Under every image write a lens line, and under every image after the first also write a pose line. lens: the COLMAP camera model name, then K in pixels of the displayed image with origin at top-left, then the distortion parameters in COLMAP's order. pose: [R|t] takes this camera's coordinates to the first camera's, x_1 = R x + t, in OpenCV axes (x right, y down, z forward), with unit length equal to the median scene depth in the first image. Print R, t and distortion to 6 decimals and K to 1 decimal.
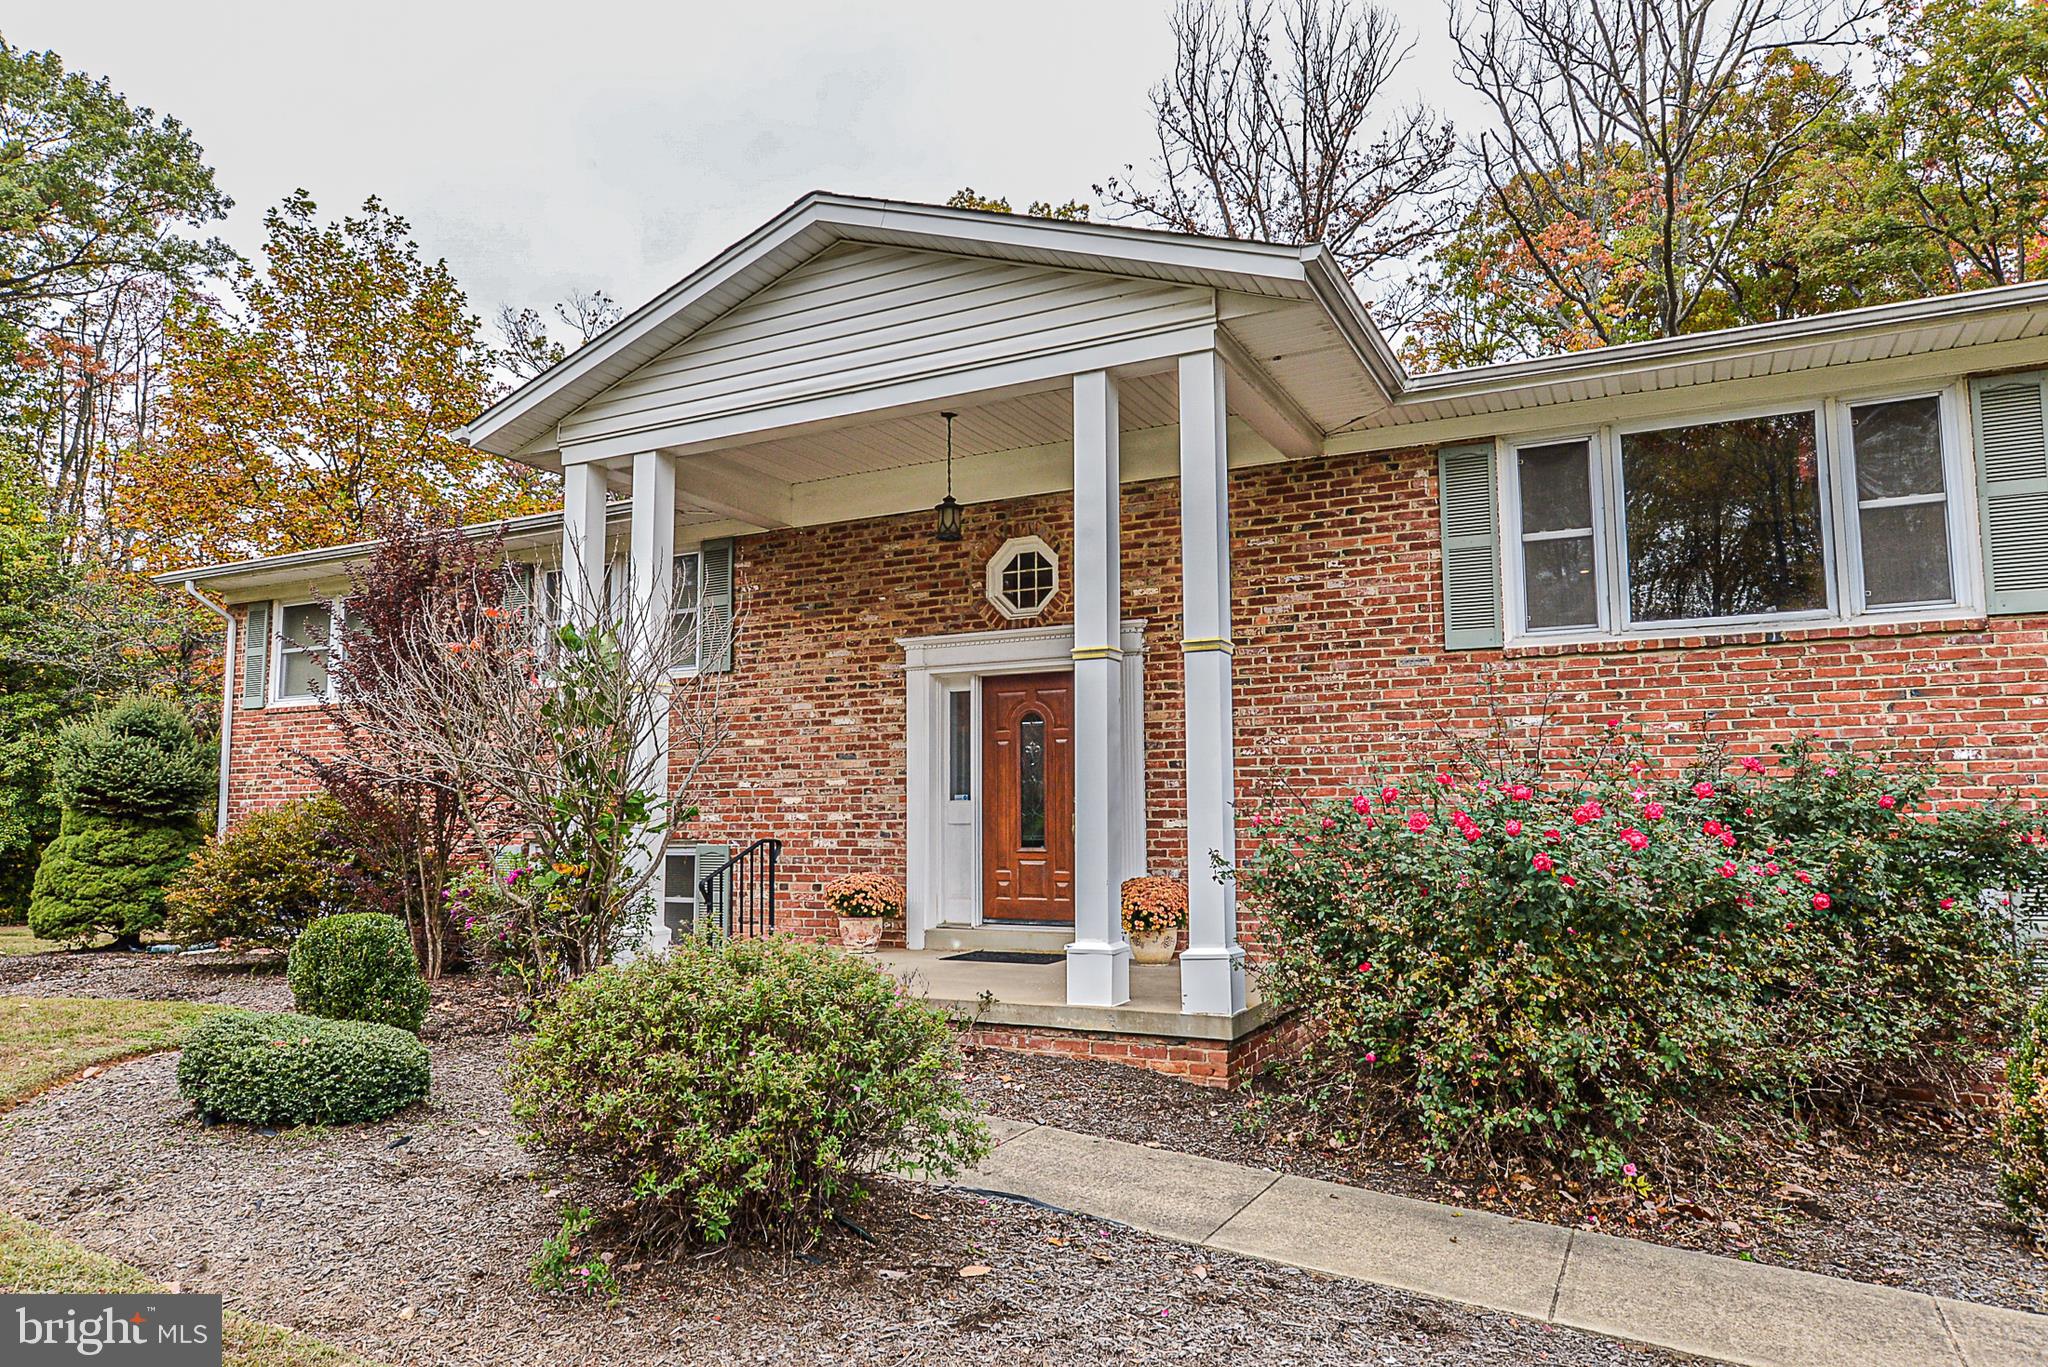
lens RADIAL K [[1308.1, 0, 1019.7], [0, 1308.1, 694.5], [0, 0, 1]] dist [-0.029476, 0.032778]
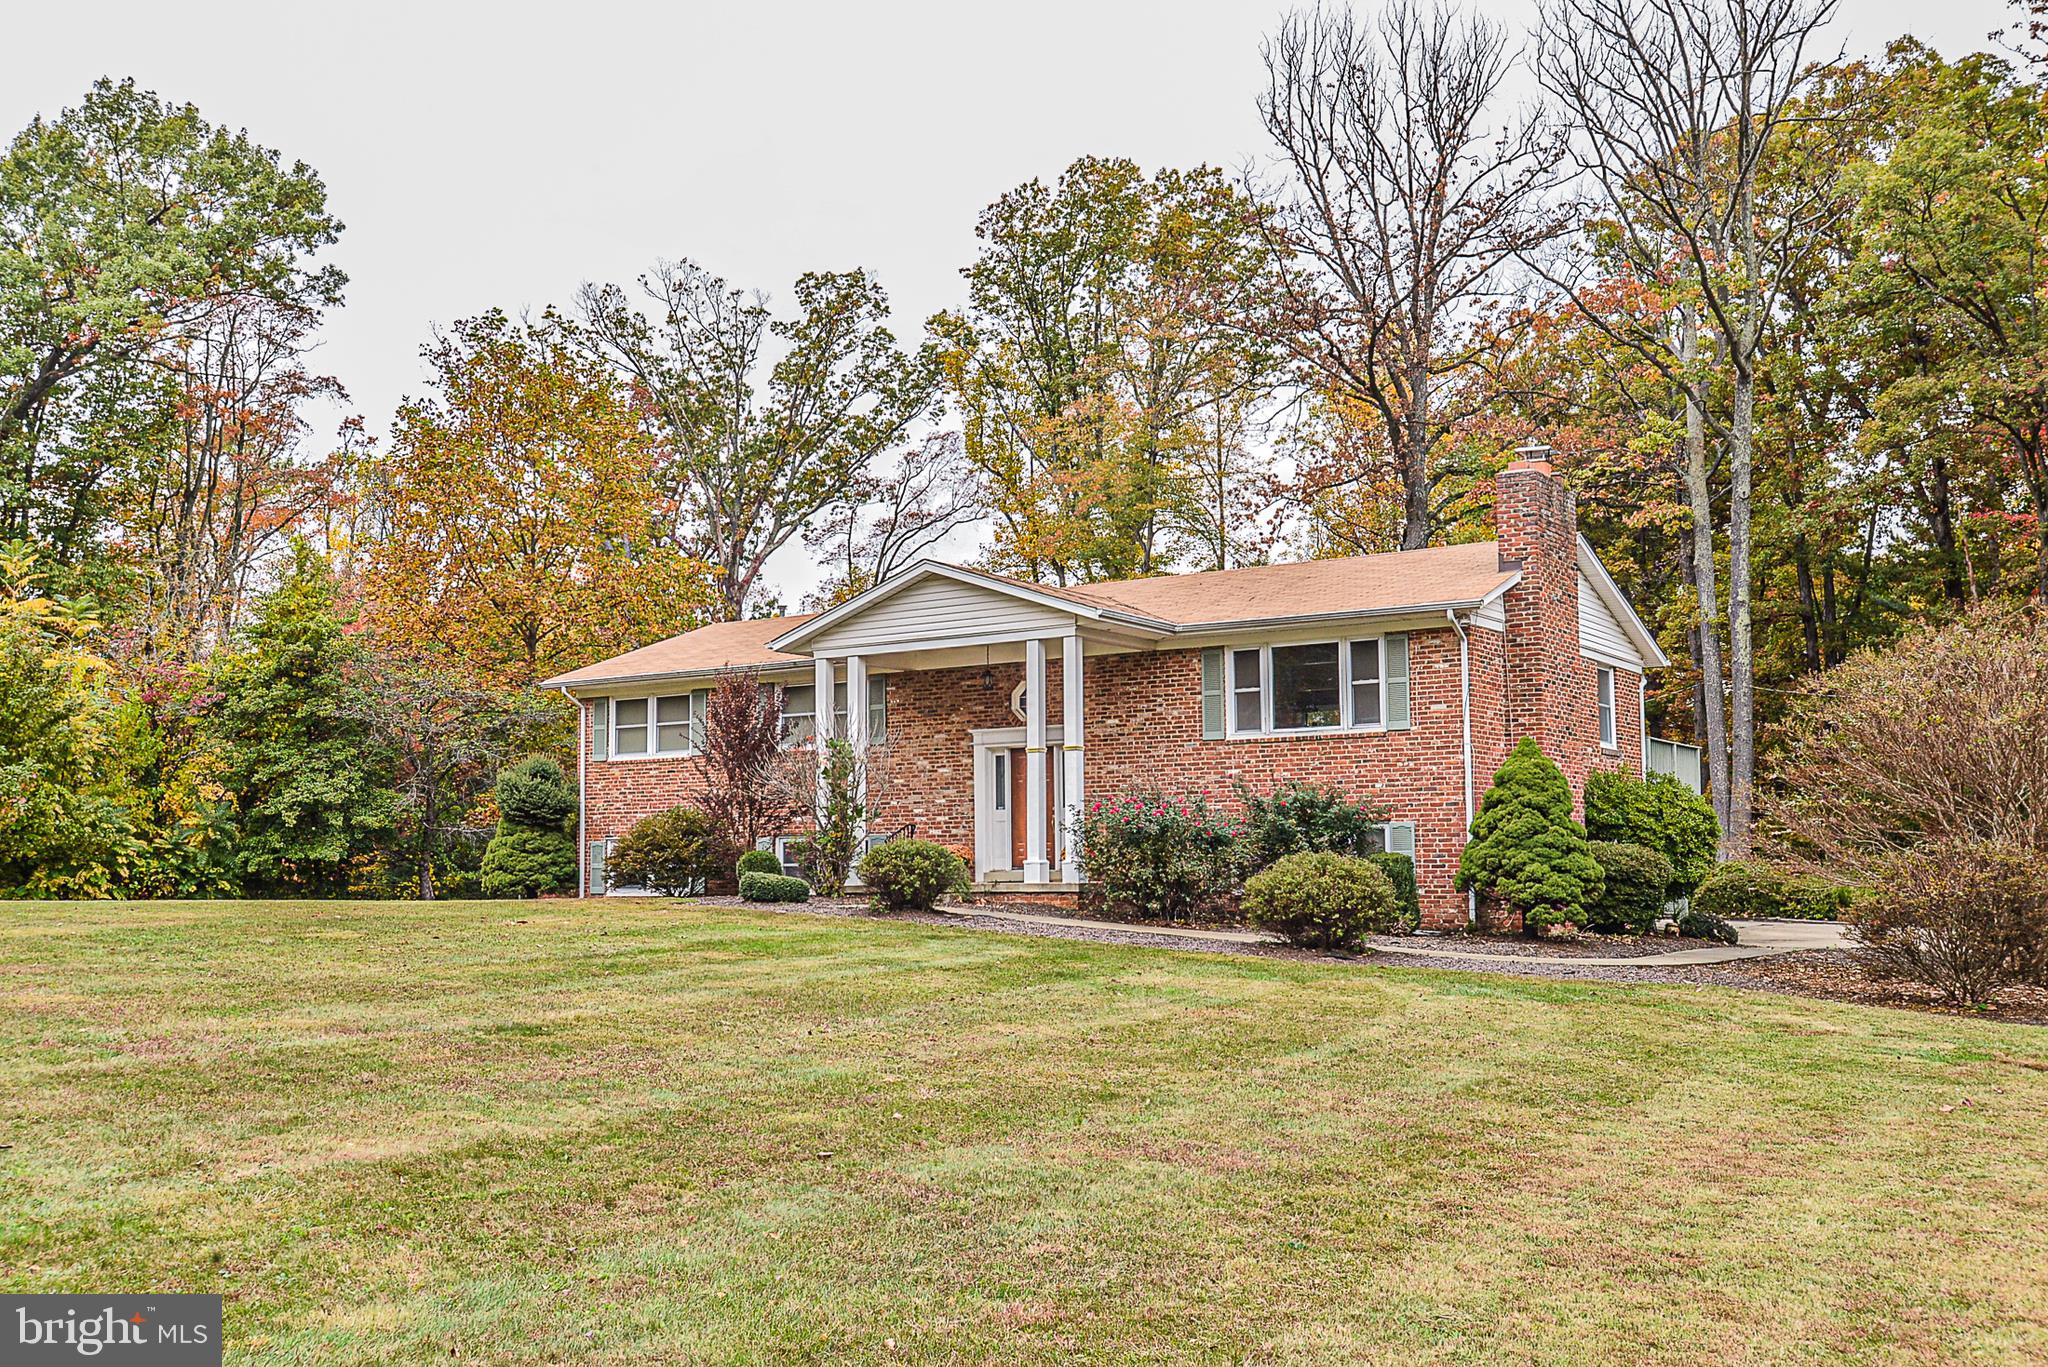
lens RADIAL K [[1914.3, 0, 1016.9], [0, 1914.3, 685.0], [0, 0, 1]] dist [-0.025945, -0.004279]
pose [[0.993639, -0.014882, -0.111625, 0.353801], [0.015205, 0.999882, 0.002041, -0.132694], [0.111582, -0.003725, 0.993748, -2.193625]]
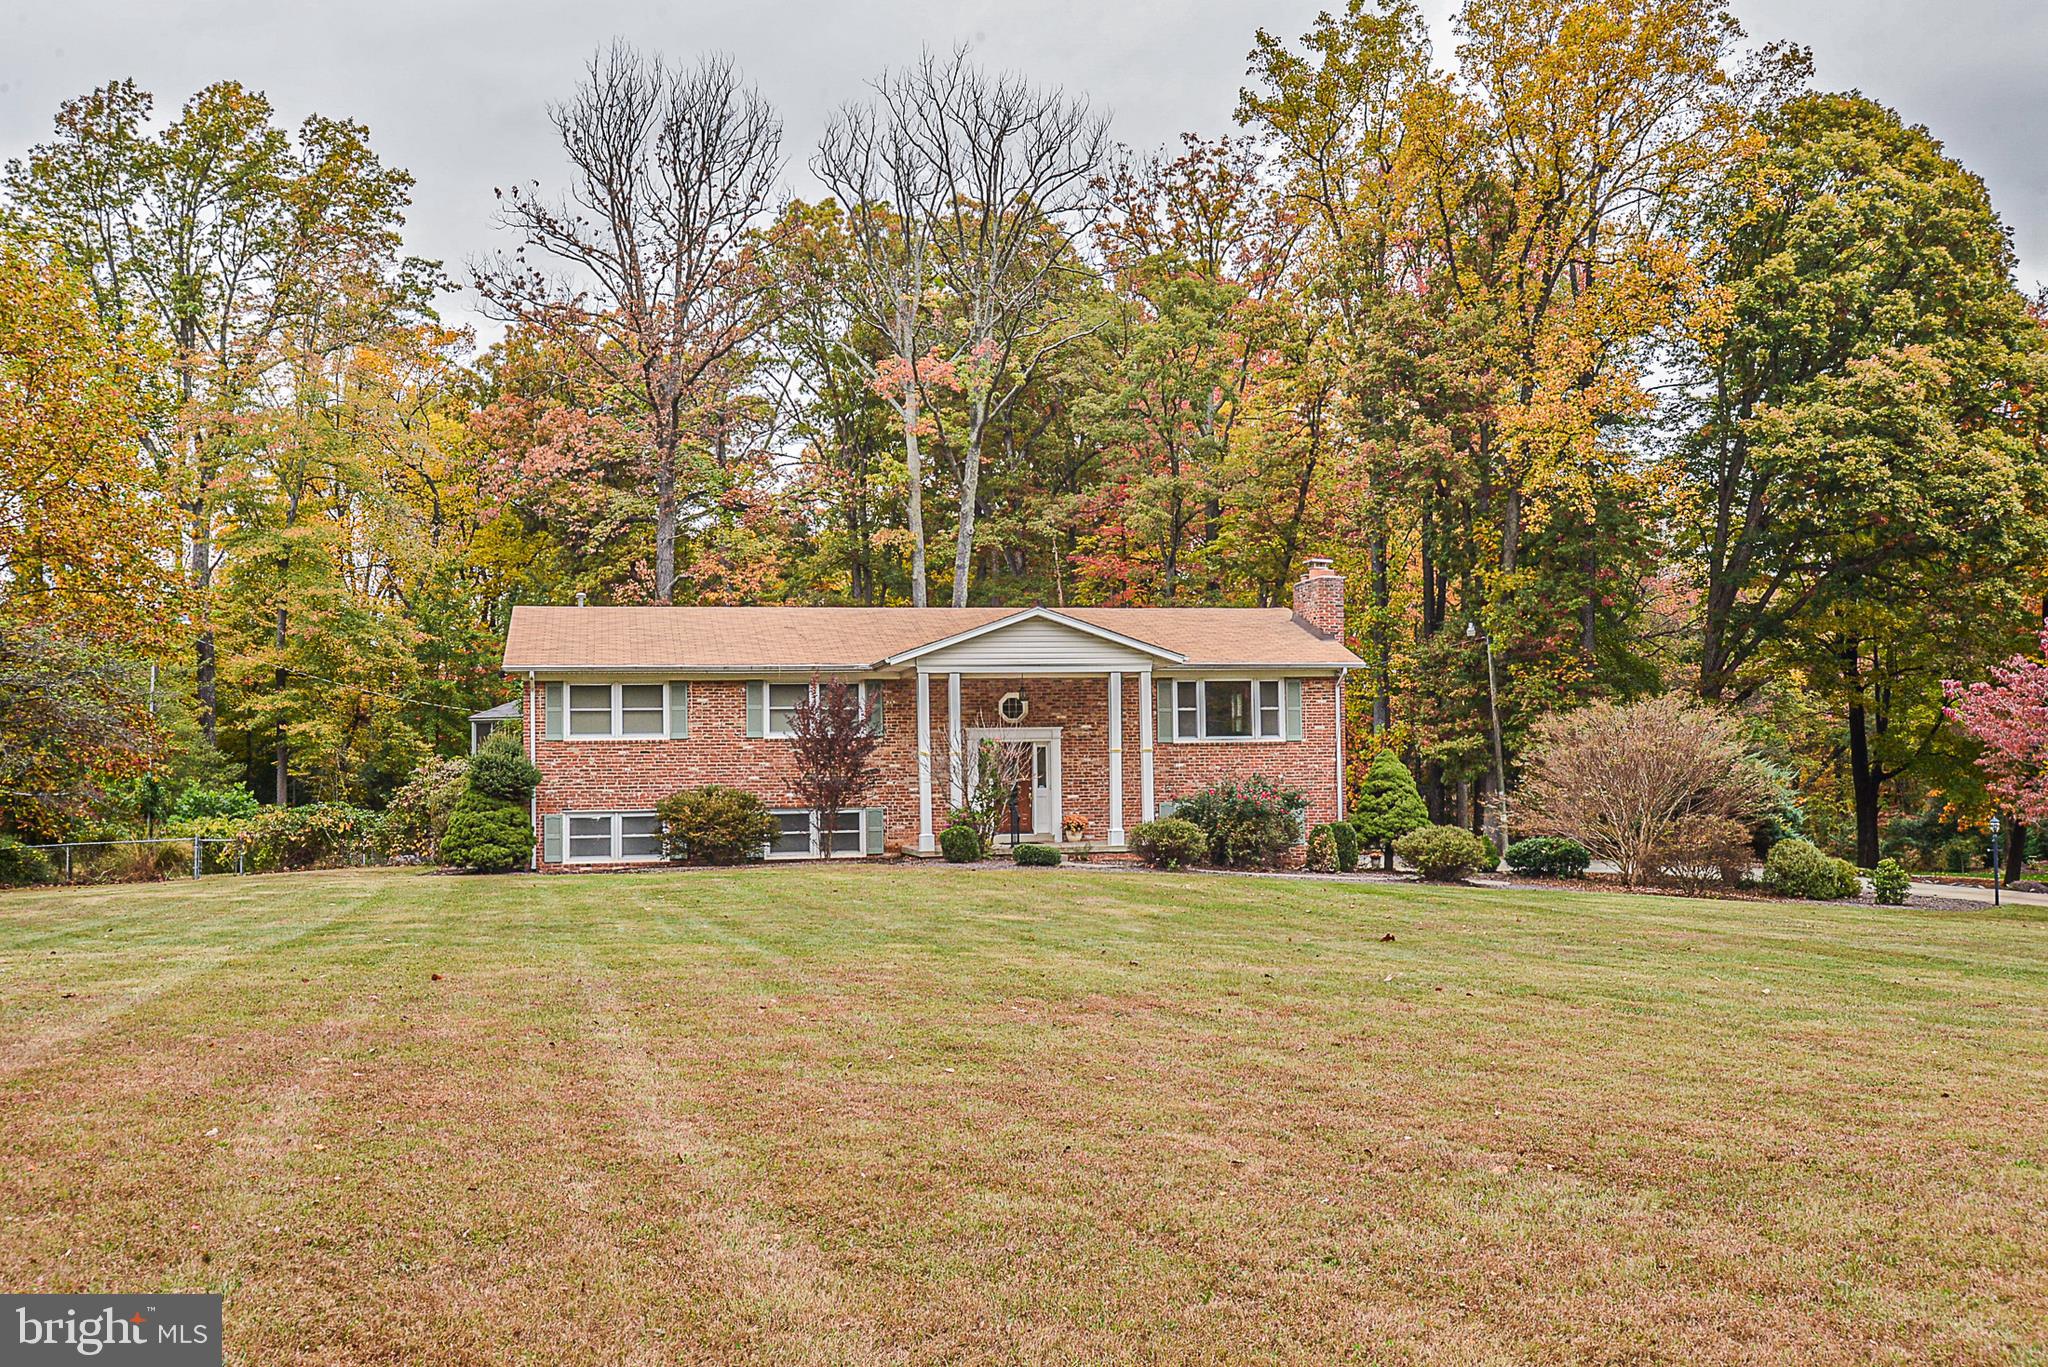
lens RADIAL K [[1925.8, 0, 1019.7], [0, 1925.8, 677.8], [0, 0, 1]] dist [-0.021786, -0.031022]
pose [[0.778899, 0.024564, 0.626668, -2.783998], [-0.051355, 0.998375, 0.024695, -0.278772], [-0.625043, -0.051417, 0.778895, -2.375683]]
